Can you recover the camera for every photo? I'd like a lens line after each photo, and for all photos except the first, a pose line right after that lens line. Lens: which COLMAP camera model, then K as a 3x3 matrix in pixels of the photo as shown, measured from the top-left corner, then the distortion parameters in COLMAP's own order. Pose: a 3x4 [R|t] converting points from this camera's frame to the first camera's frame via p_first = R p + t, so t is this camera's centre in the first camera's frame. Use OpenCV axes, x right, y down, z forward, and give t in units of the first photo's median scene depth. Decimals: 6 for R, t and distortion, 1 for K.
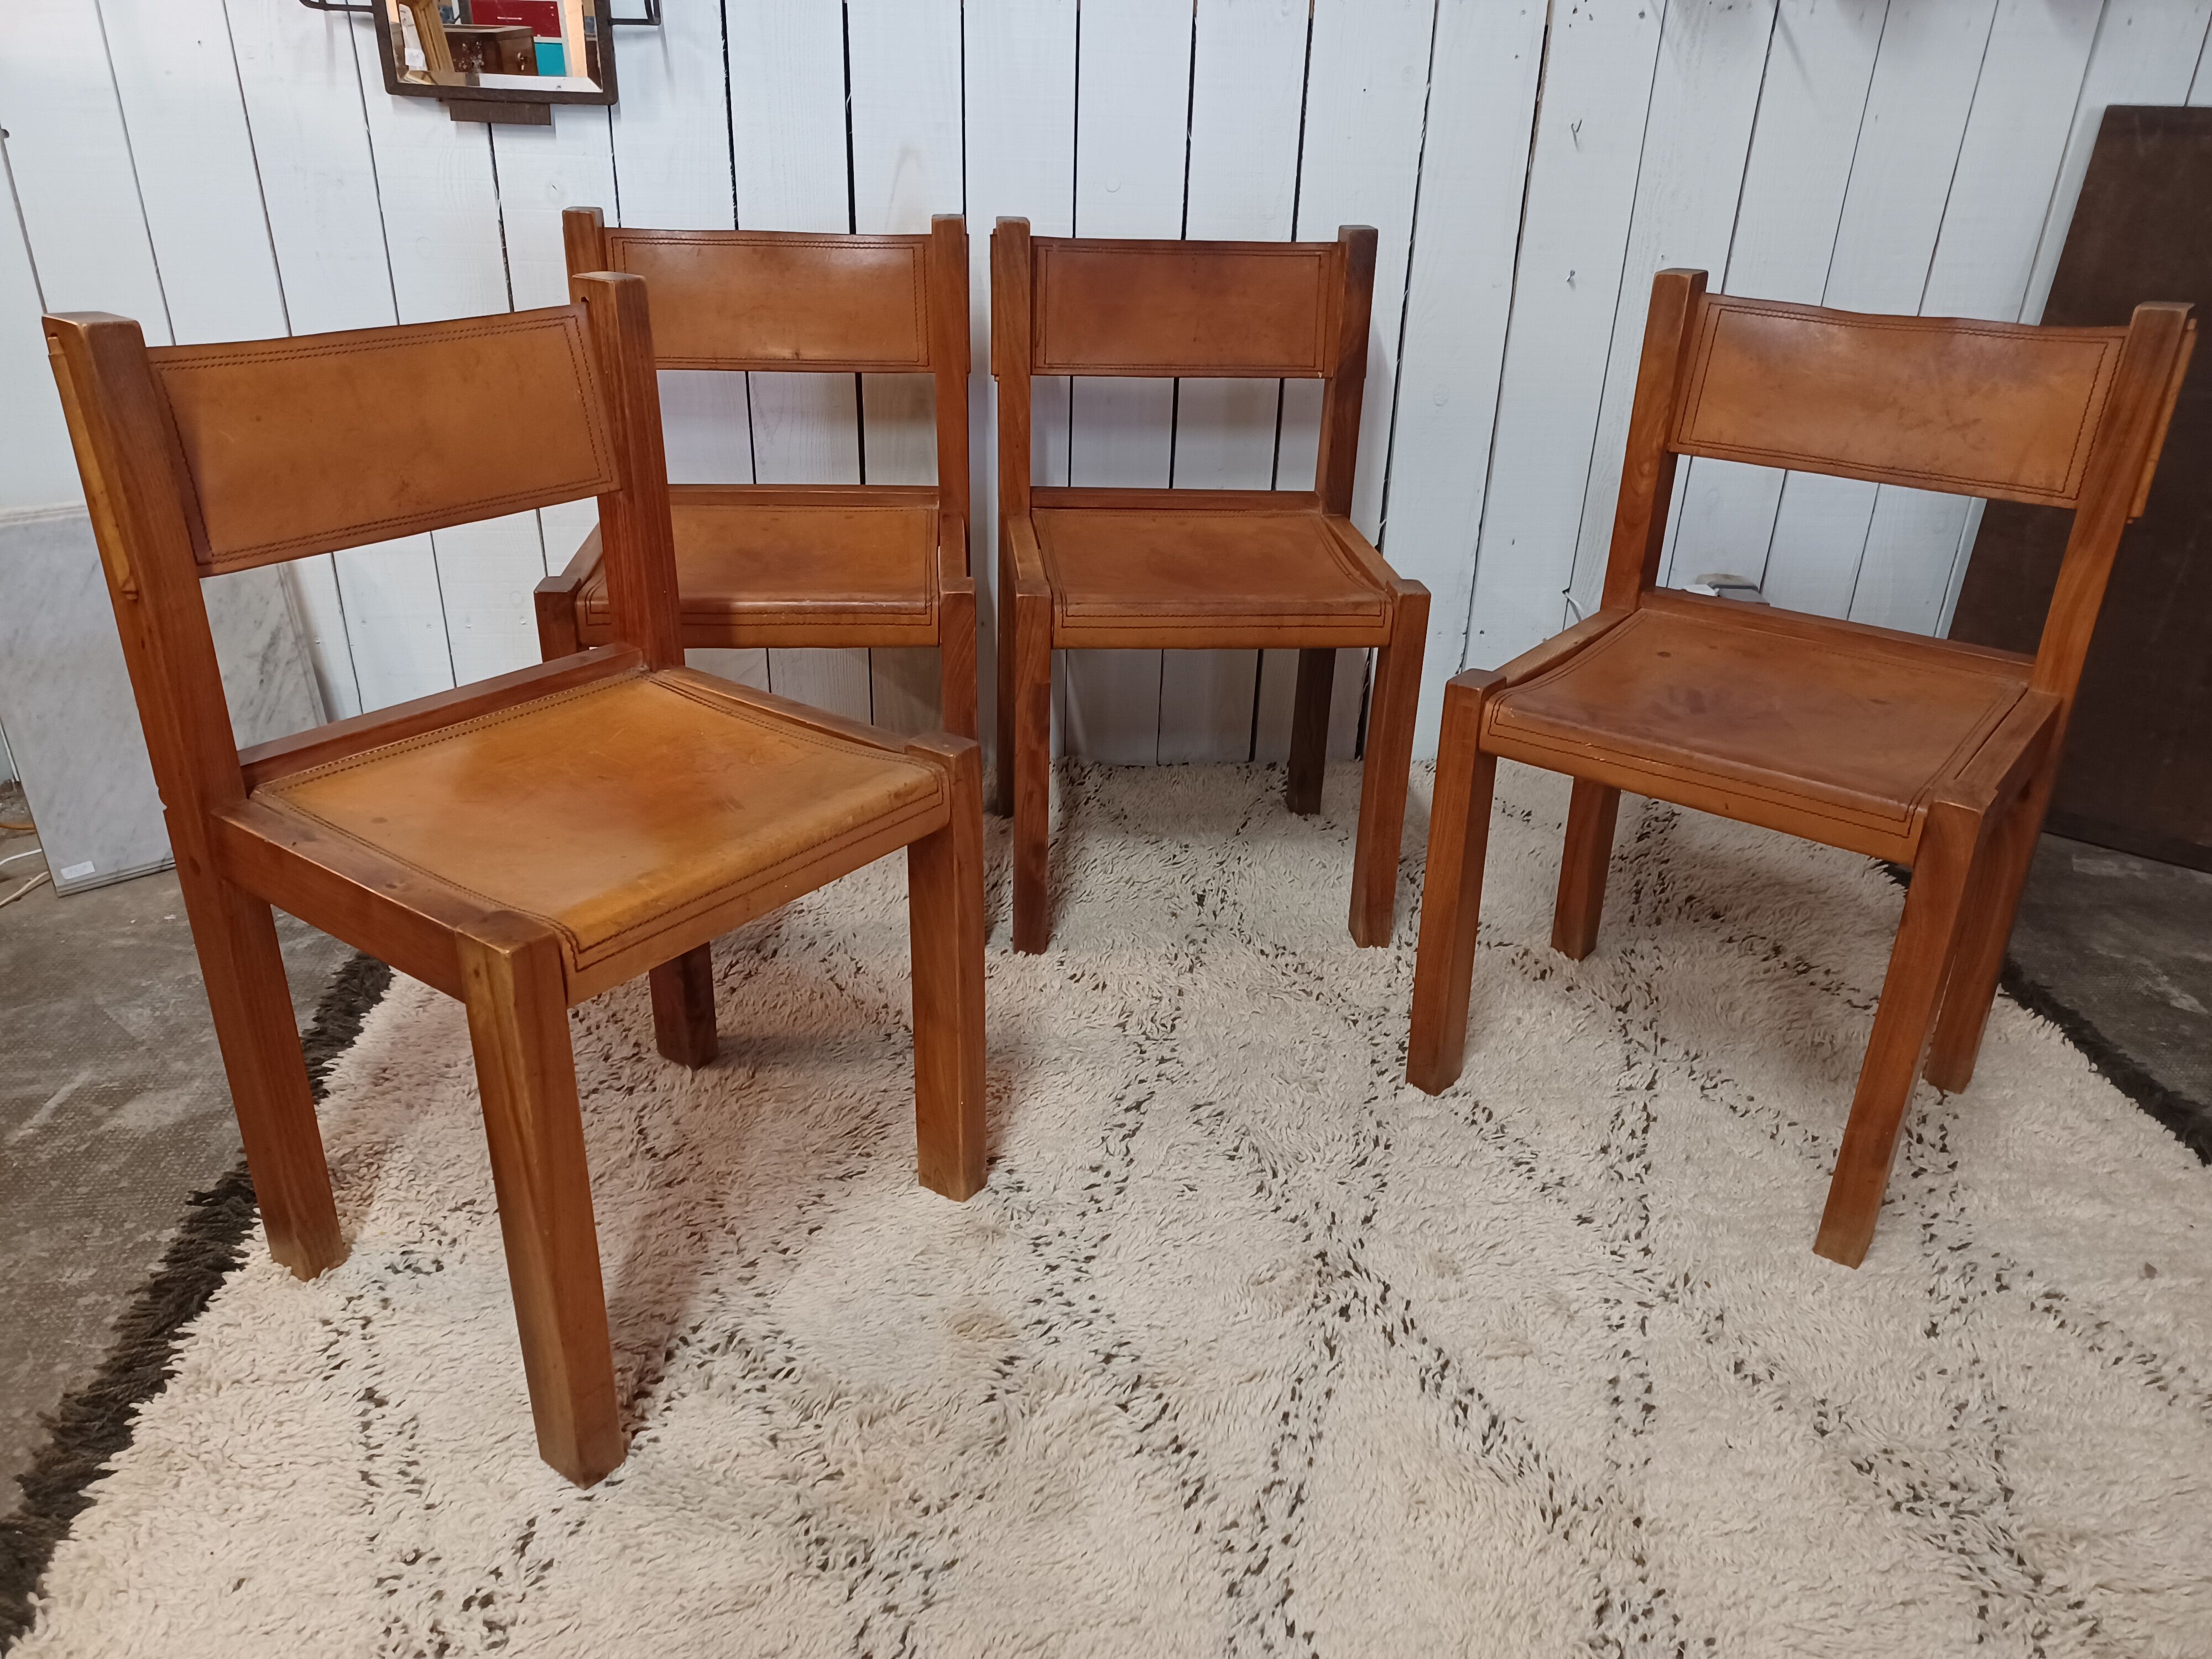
lens RADIAL K [[1618.7, 0, 1103.7], [0, 1618.7, 835.6], [0, 0, 1]] dist [0.052973, -0.036459]
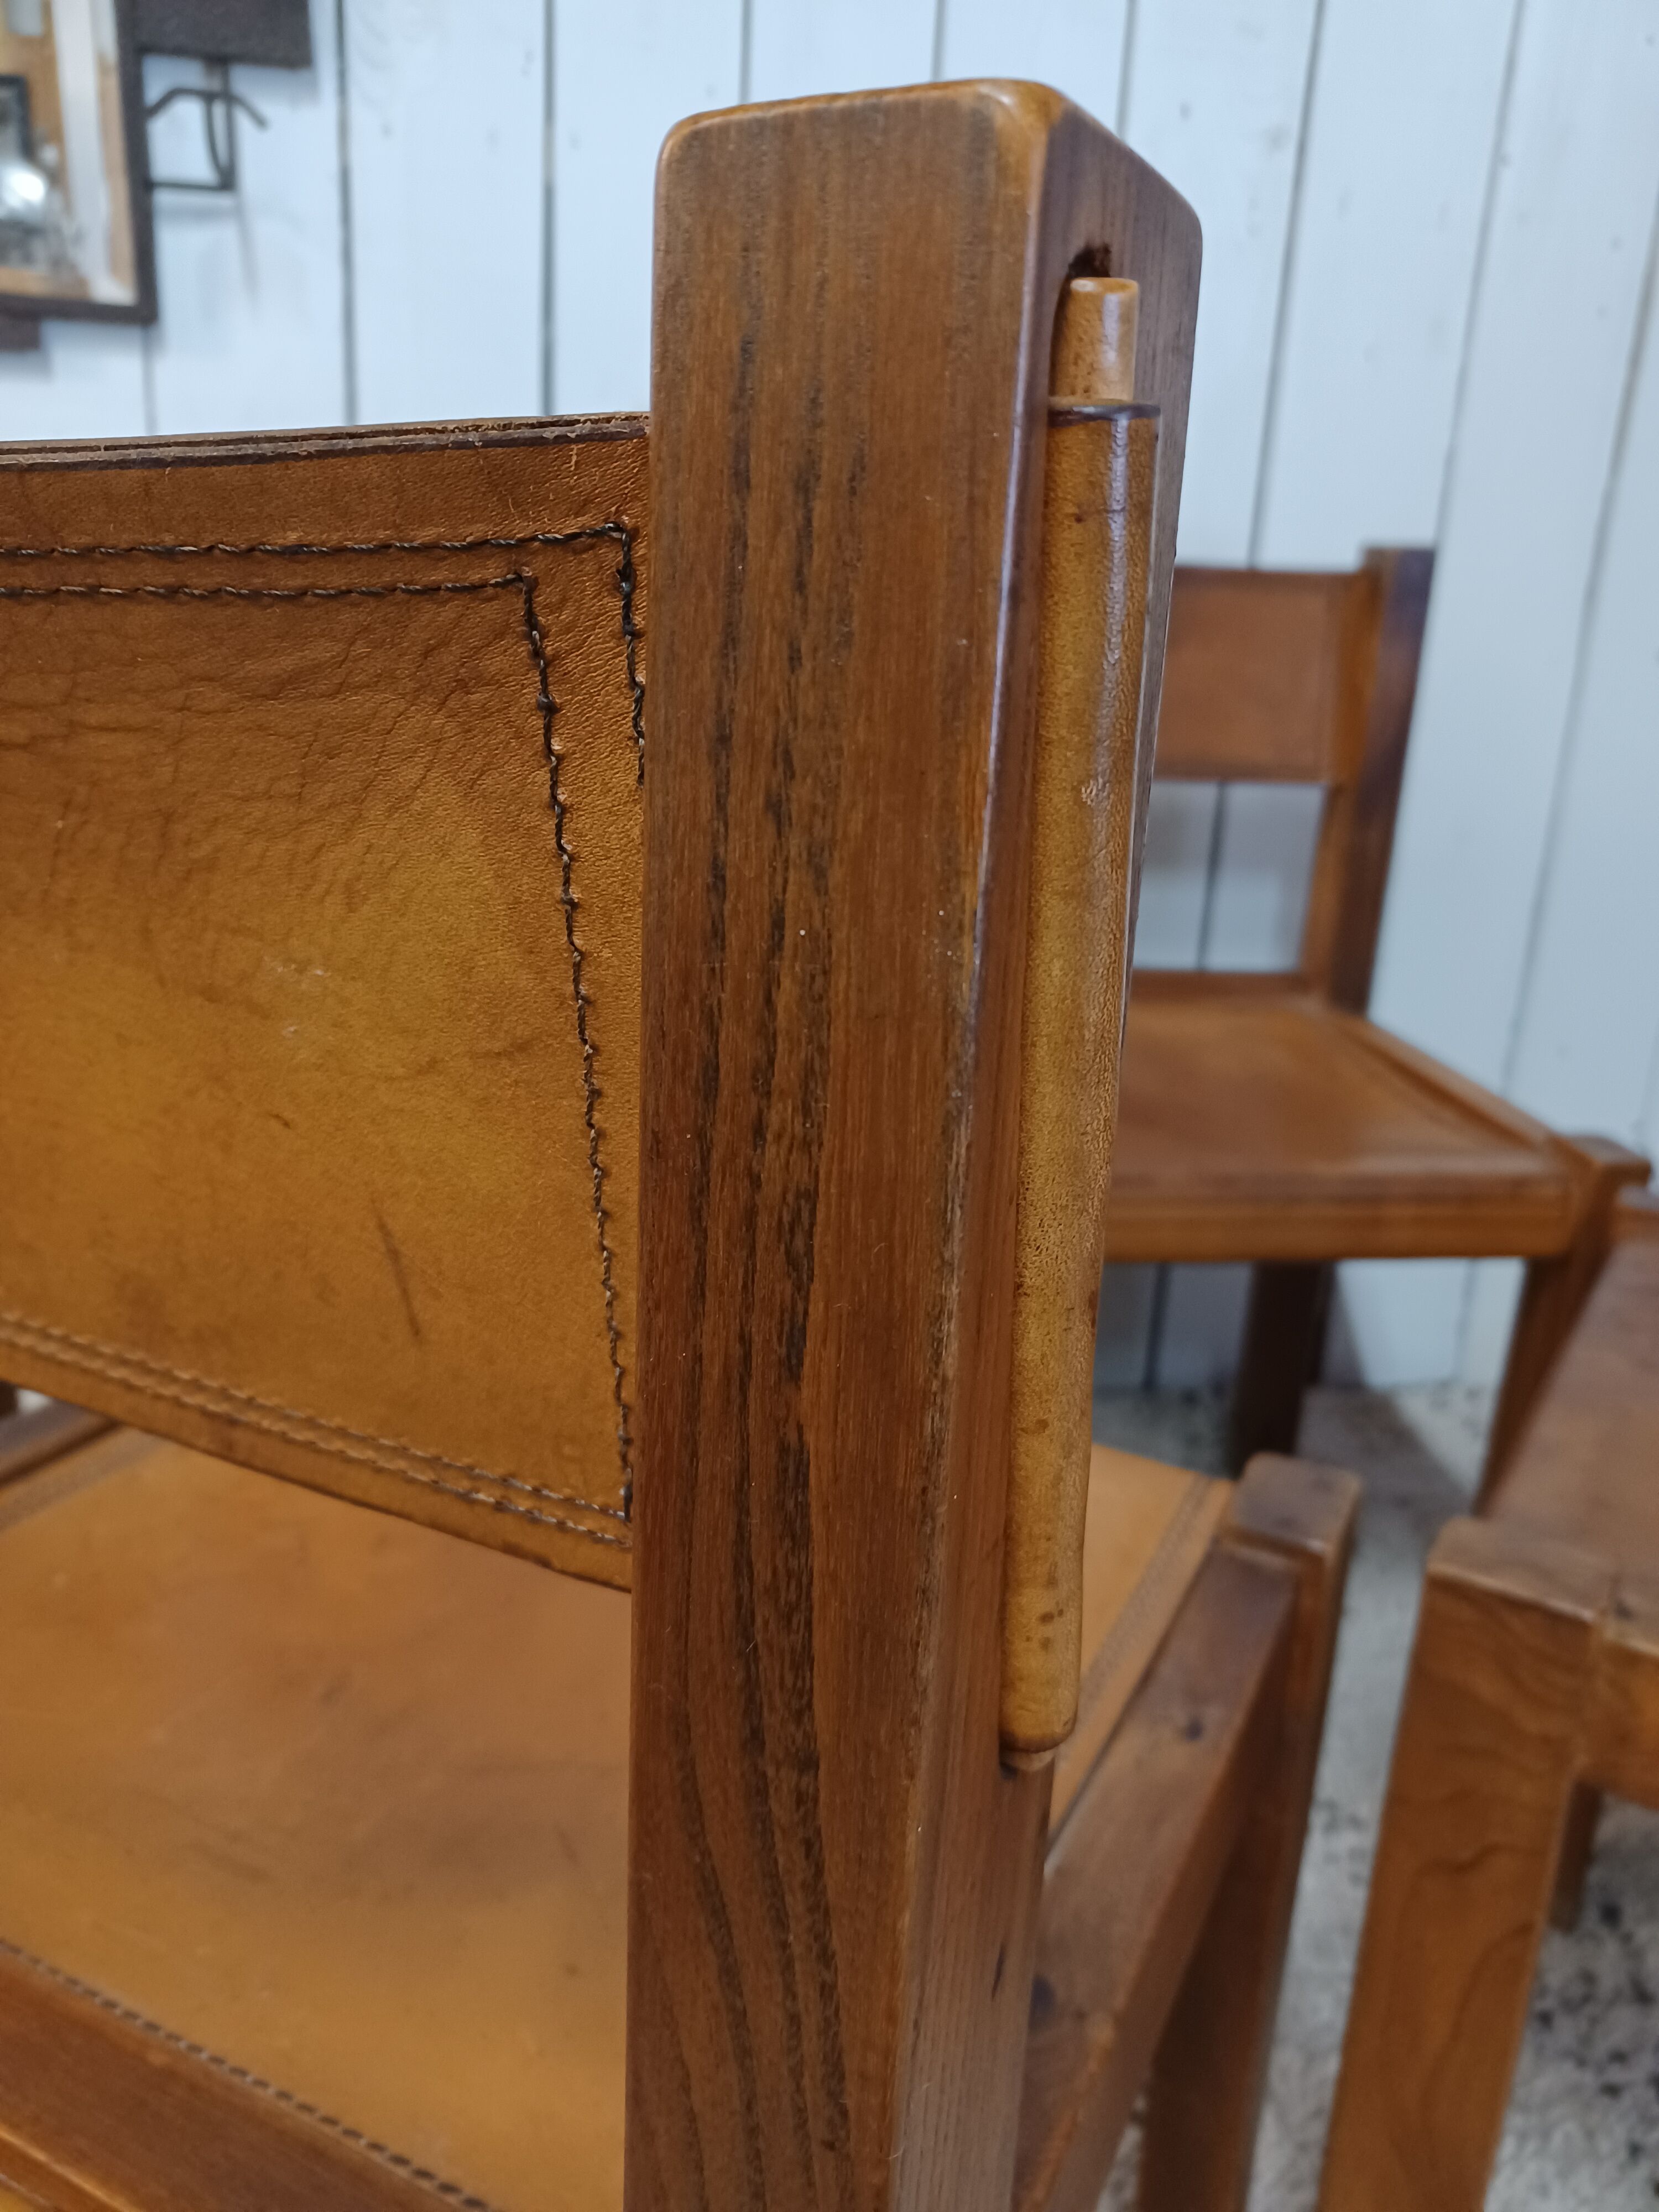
lens RADIAL K [[1618.7, 0, 817.1], [0, 1618.7, 1087.7], [0, 0, 1]] dist [0.052973, -0.036459]
pose [[0.998928, 0.006955, 0.045769, -0.092842], [-0.000843, 0.991218, -0.132236, -0.101640], [-0.046287, 0.132056, 0.990161, 0.482281]]
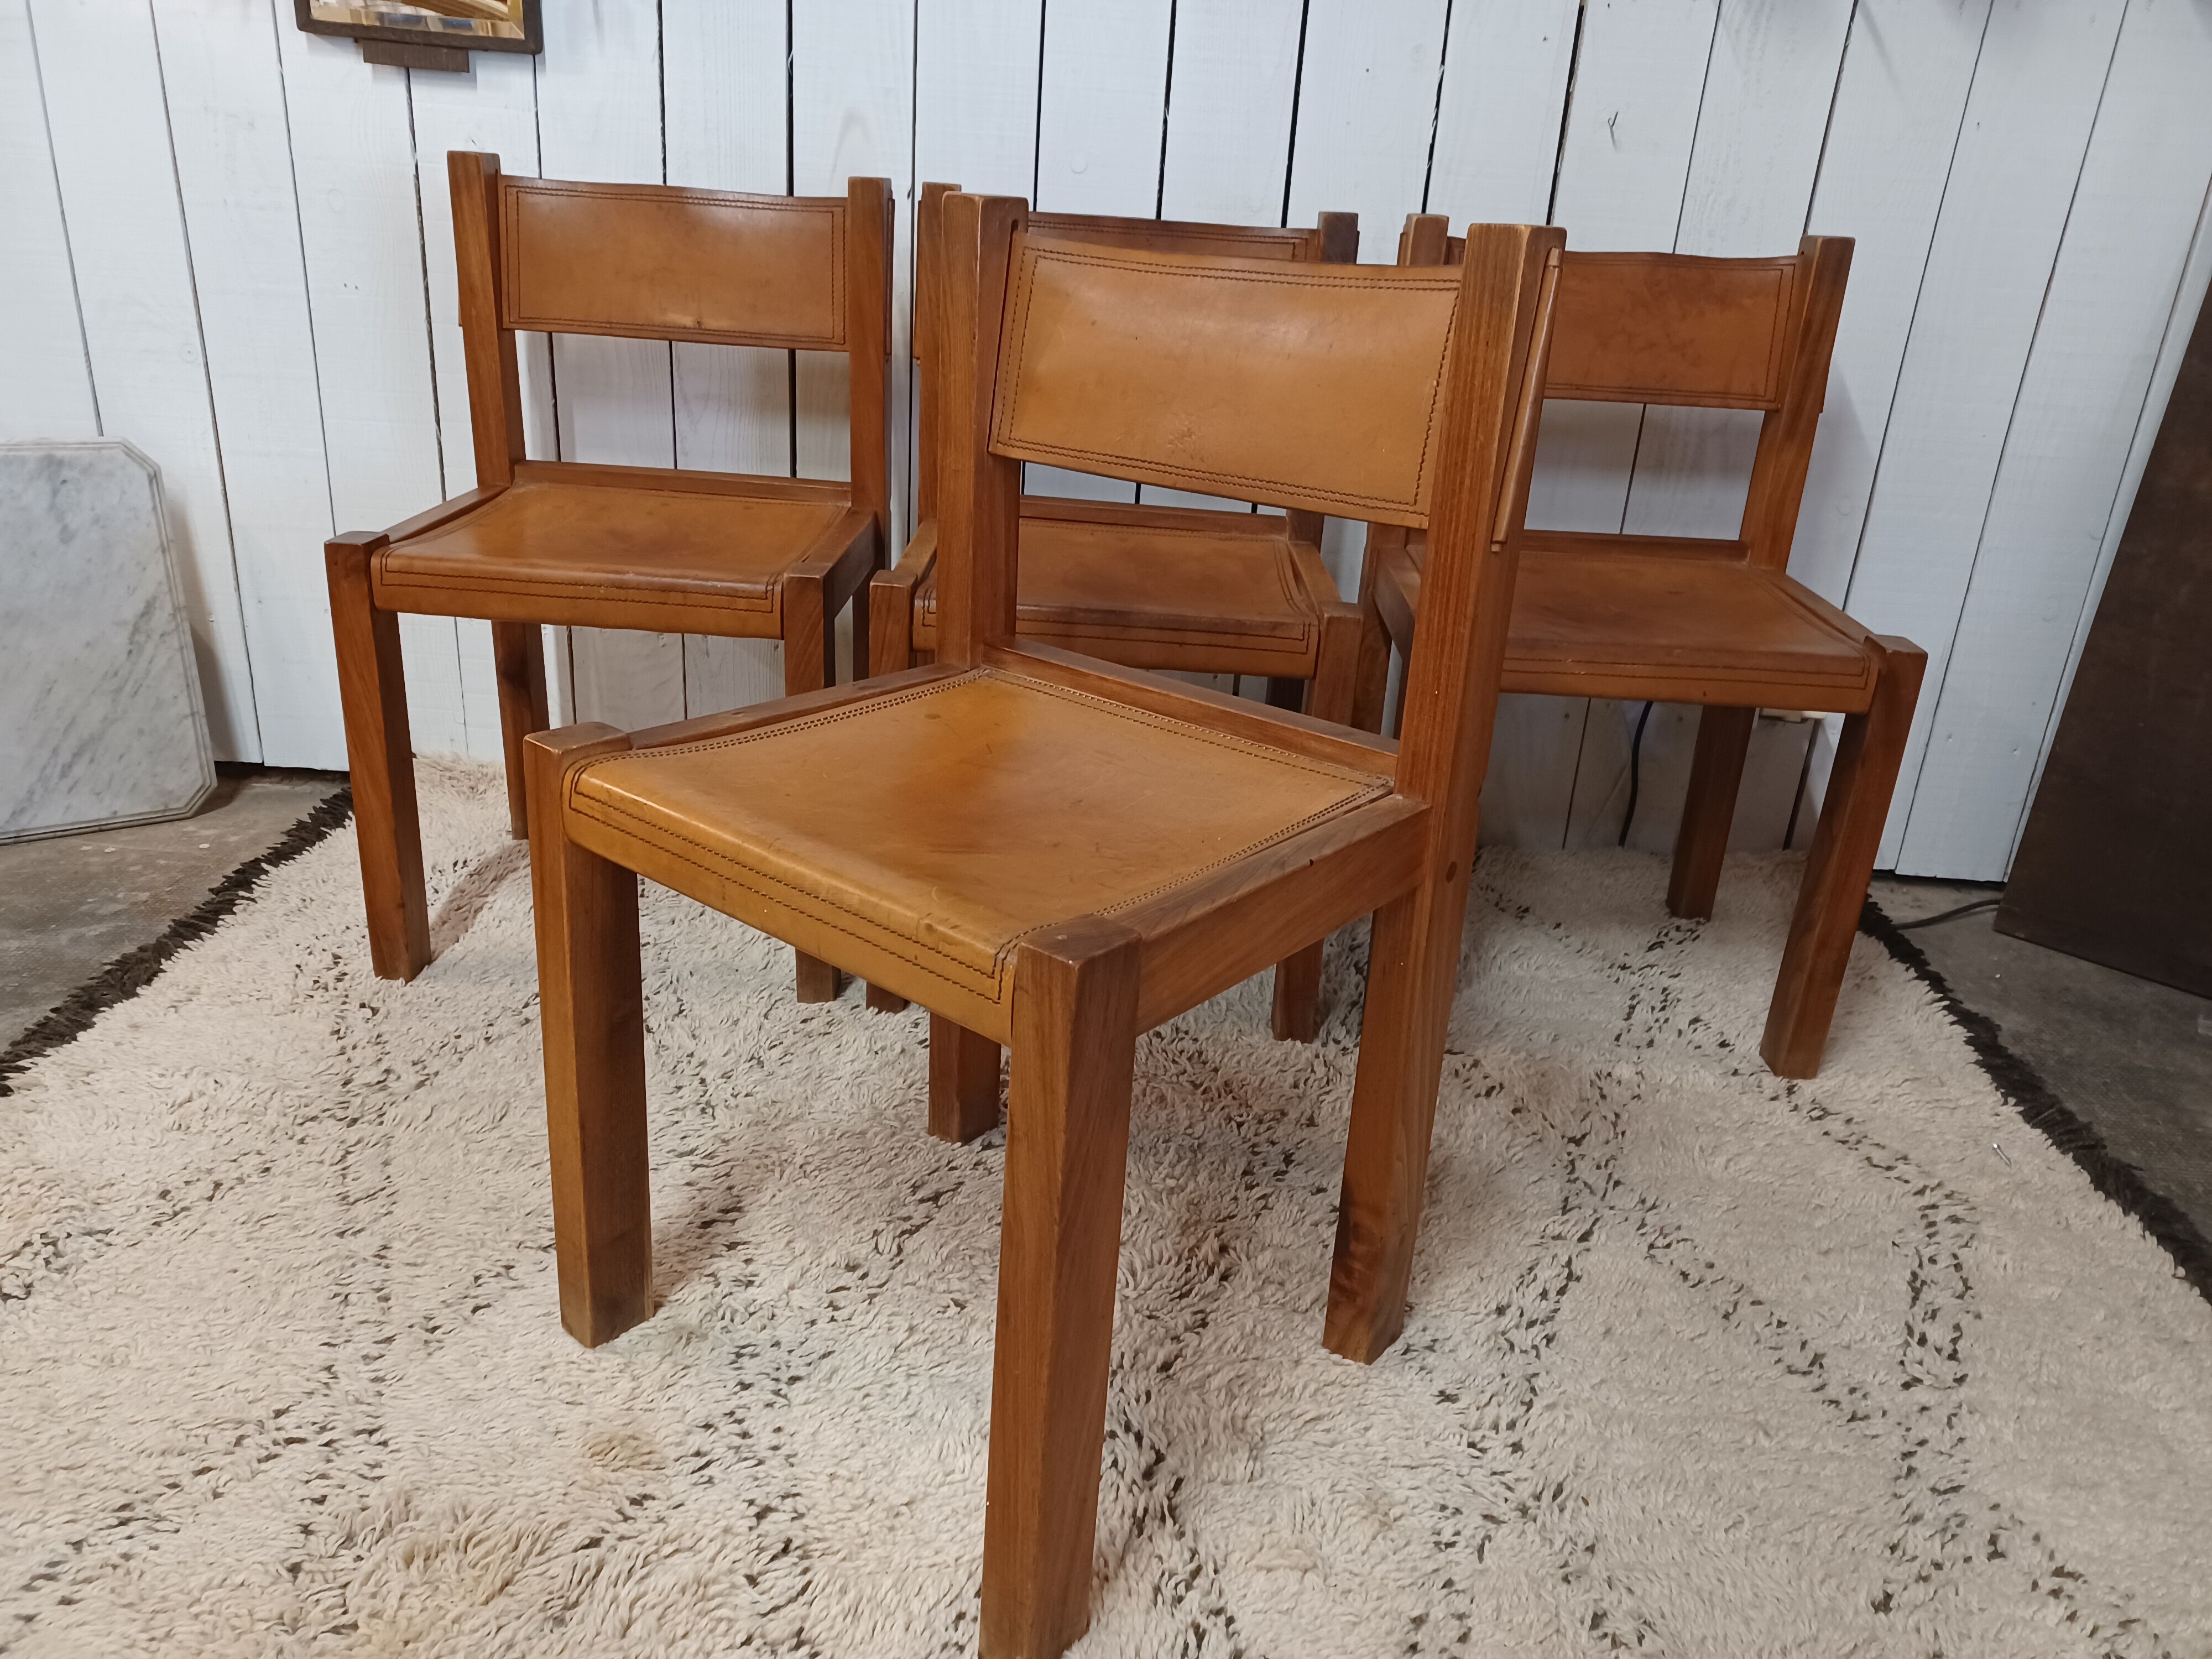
lens RADIAL K [[1618.7, 0, 1109.7], [0, 1618.7, 834.0], [0, 0, 1]] dist [0.052973, -0.036459]
pose [[0.991983, 0.076384, -0.100674, 0.164321], [-0.083525, 0.994132, -0.068738, 0.030744], [0.094833, 0.076596, 0.992542, 0.164657]]
